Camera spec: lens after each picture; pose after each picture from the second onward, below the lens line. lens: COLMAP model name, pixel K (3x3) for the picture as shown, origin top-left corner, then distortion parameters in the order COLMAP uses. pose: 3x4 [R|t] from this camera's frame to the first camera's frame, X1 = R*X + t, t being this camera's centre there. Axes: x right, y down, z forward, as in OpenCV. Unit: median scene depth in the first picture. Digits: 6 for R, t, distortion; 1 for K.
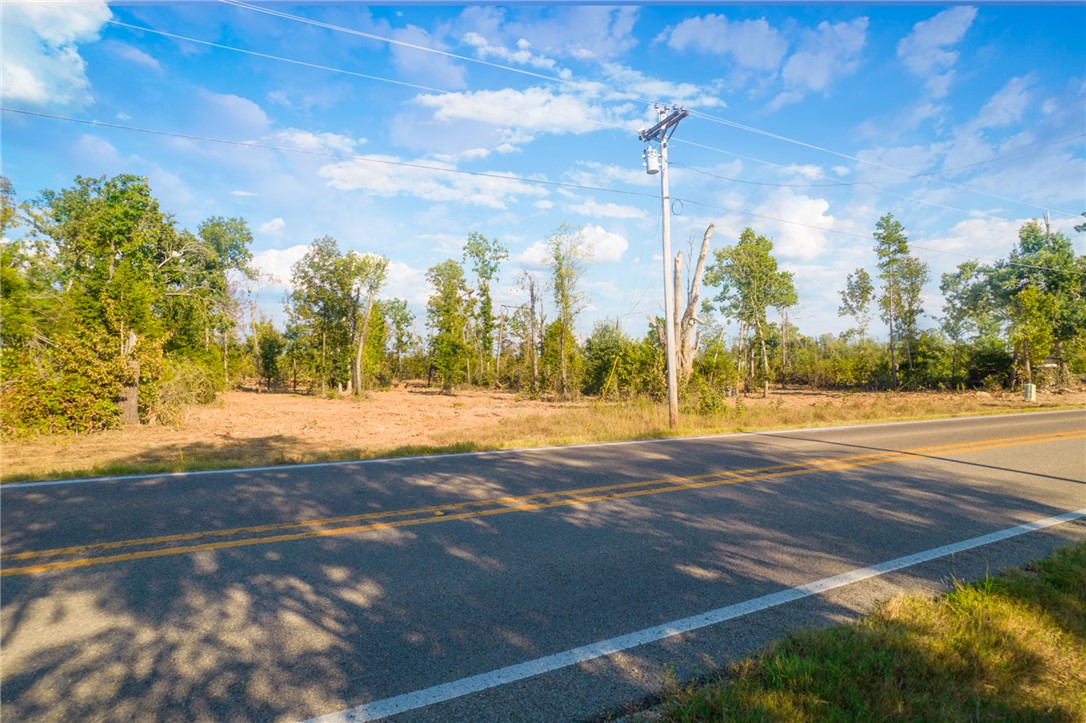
lens RADIAL K [[690.1, 0, 542.0], [0, 690.1, 365.0], [0, 0, 1]] dist [-0.000089, 0.002902]
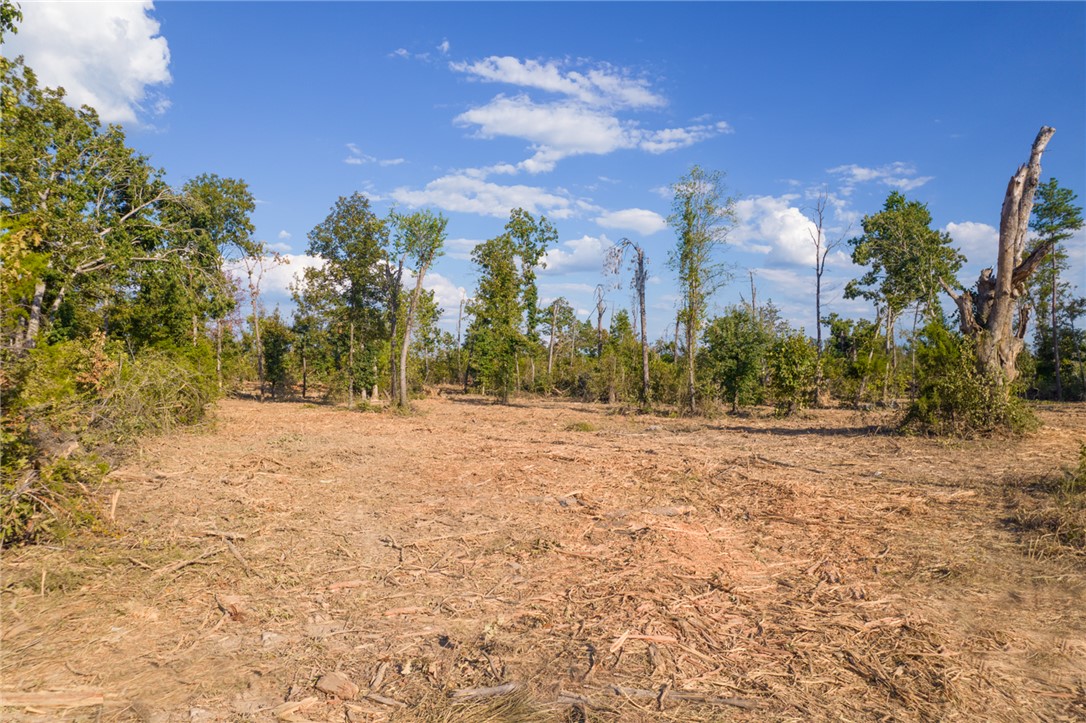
lens RADIAL K [[690.1, 0, 544.1], [0, 690.1, 361.6], [0, 0, 1]] dist [-0.000089, 0.002902]
pose [[0.999924, 0.003424, 0.011867, -0.094937], [-0.003305, 0.999945, -0.009999, 0.002339], [-0.011901, 0.009959, 0.999880, 0.204405]]
